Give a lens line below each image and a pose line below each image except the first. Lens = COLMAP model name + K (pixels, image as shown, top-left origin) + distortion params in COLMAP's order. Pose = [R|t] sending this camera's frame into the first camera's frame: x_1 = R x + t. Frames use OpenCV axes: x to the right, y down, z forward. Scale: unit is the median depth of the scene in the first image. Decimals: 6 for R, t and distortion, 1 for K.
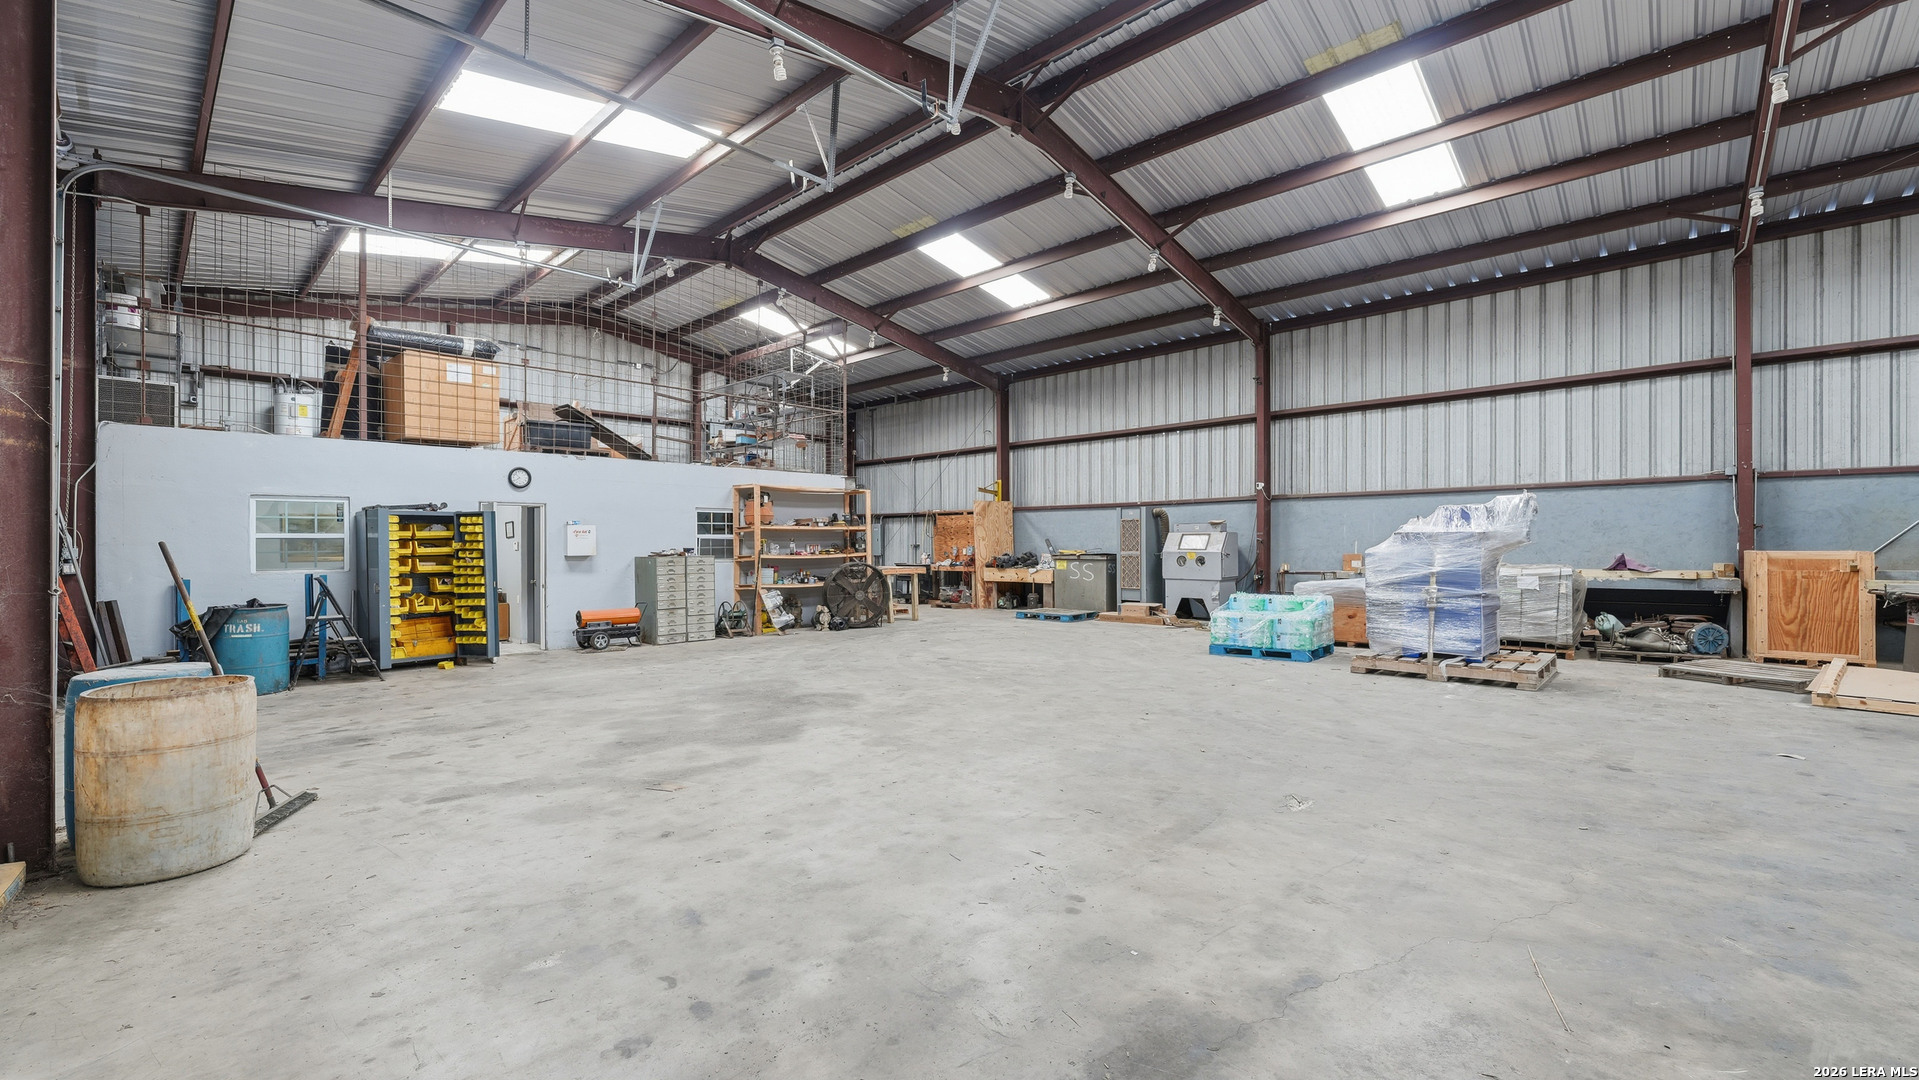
lens RADIAL K [[775.7, 0, 953.8], [0, 775.7, 544.9], [0, 0, 1]] dist [-0.002222, 0.000105]
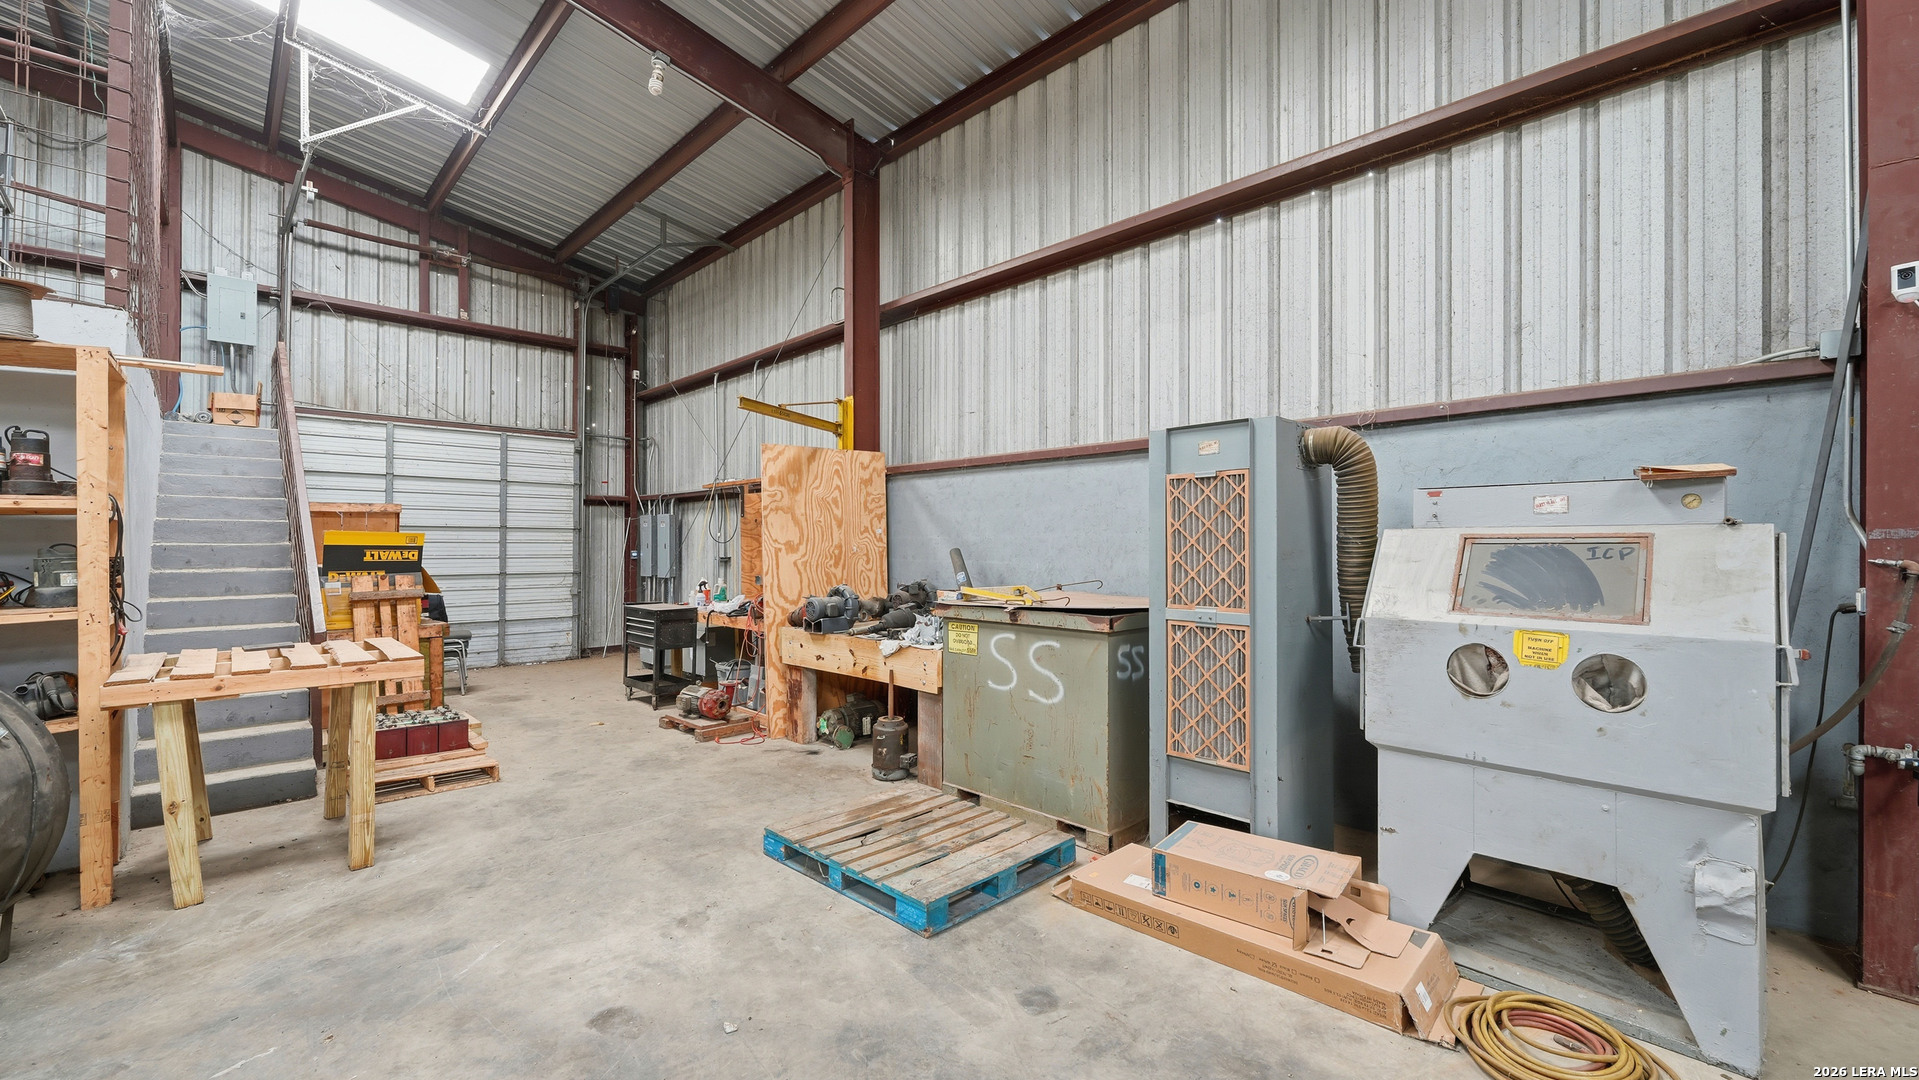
lens RADIAL K [[731.0, 0, 959.5], [0, 731.0, 540.0], [0, 0, 1]] dist [-0.000586, 0.000012]
pose [[0.998159, 0.002201, -0.060617, 0.141880], [-0.002631, 0.999972, -0.007021, -0.009216], [0.060600, 0.007167, 0.998136, 0.661414]]
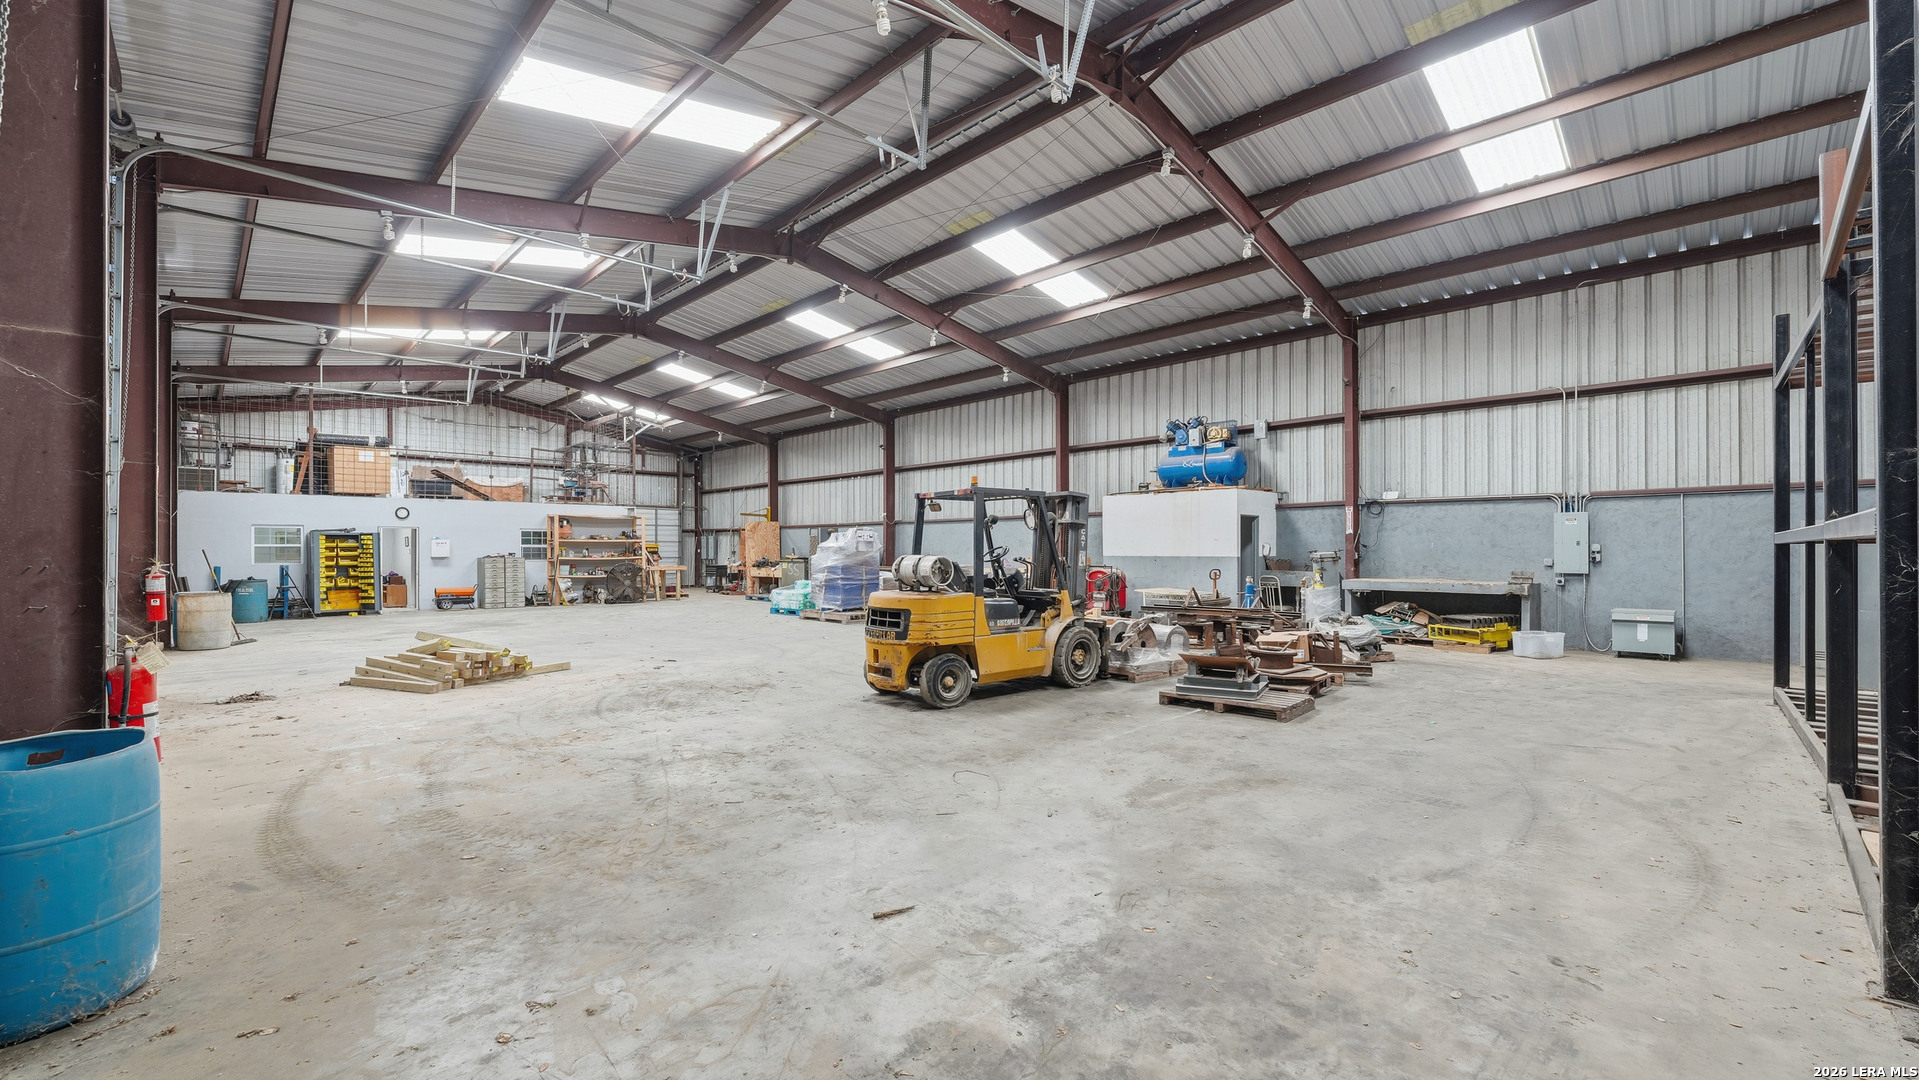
lens RADIAL K [[812.2, 0, 985.9], [0, 812.2, 551.3], [0, 0, 1]] dist [-0.001216, -0.000208]
pose [[0.999130, 0.004748, -0.041442, 0.544866], [-0.004760, 0.999989, -0.000191, -0.002625], [0.041440, 0.000388, 0.999141, -0.513992]]
